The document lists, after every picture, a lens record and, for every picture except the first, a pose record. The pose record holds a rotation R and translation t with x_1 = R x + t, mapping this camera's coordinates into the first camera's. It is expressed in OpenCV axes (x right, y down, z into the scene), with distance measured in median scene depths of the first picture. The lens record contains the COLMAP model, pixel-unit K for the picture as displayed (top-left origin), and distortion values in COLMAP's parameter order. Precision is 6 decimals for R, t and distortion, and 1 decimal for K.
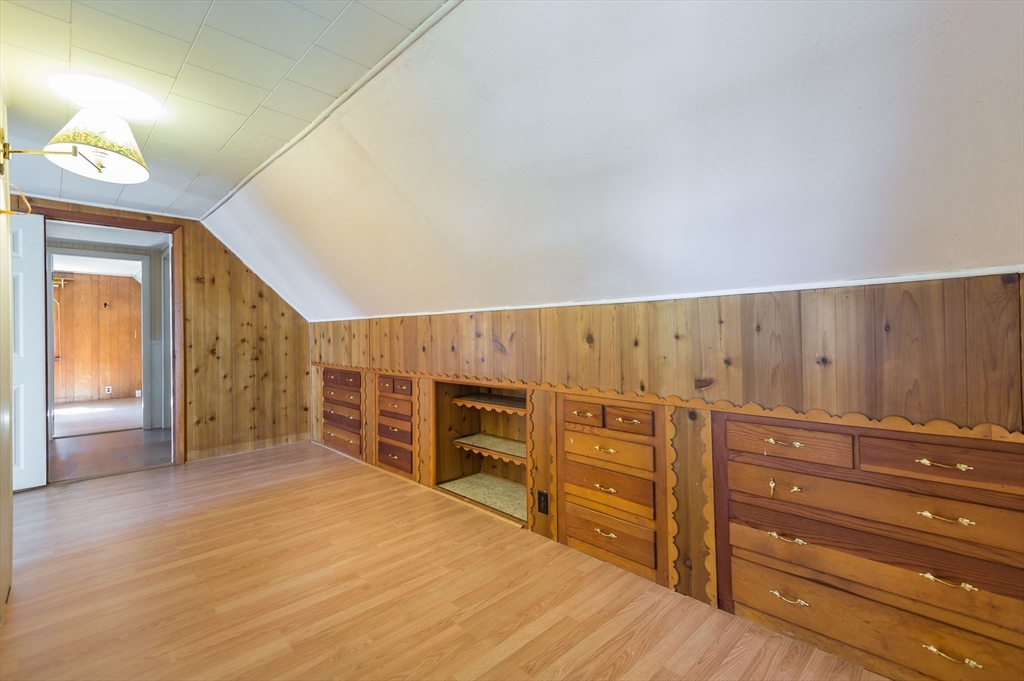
lens RADIAL K [[459.3, 0, 515.7], [0, 459.3, 325.8], [0, 0, 1]] dist [0.020618, -0.004748]
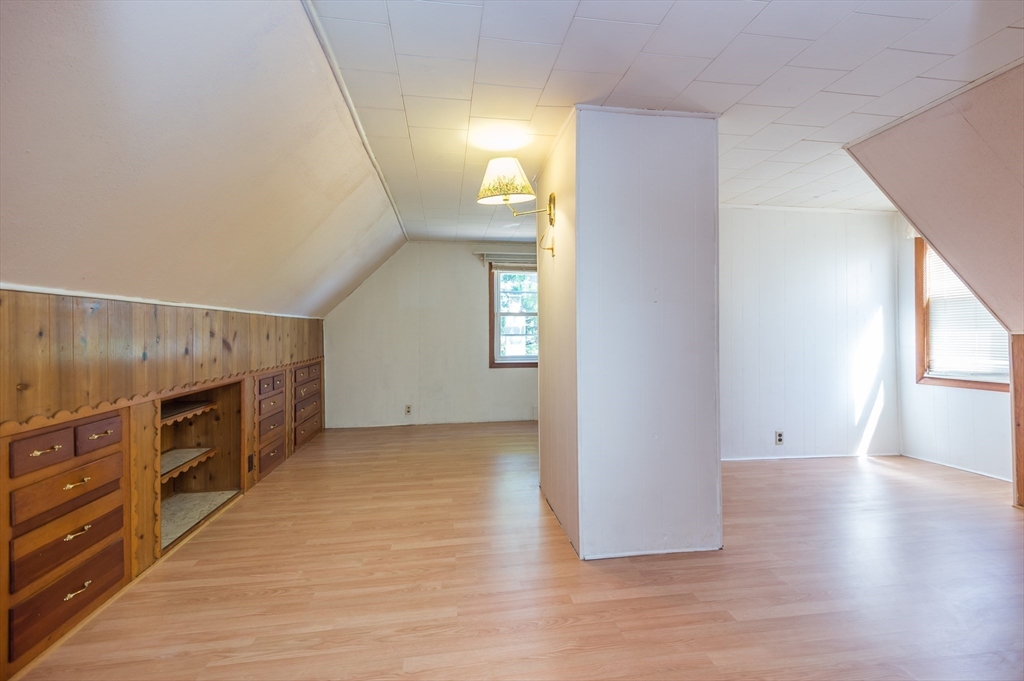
lens RADIAL K [[459.3, 0, 513.0], [0, 459.3, 334.9], [0, 0, 1]] dist [0.020618, -0.004748]
pose [[-0.804072, 0.024441, 0.594029, -1.188046], [0.023575, 0.999680, -0.009220, 0.046062], [-0.594064, 0.006591, -0.804391, 1.445073]]
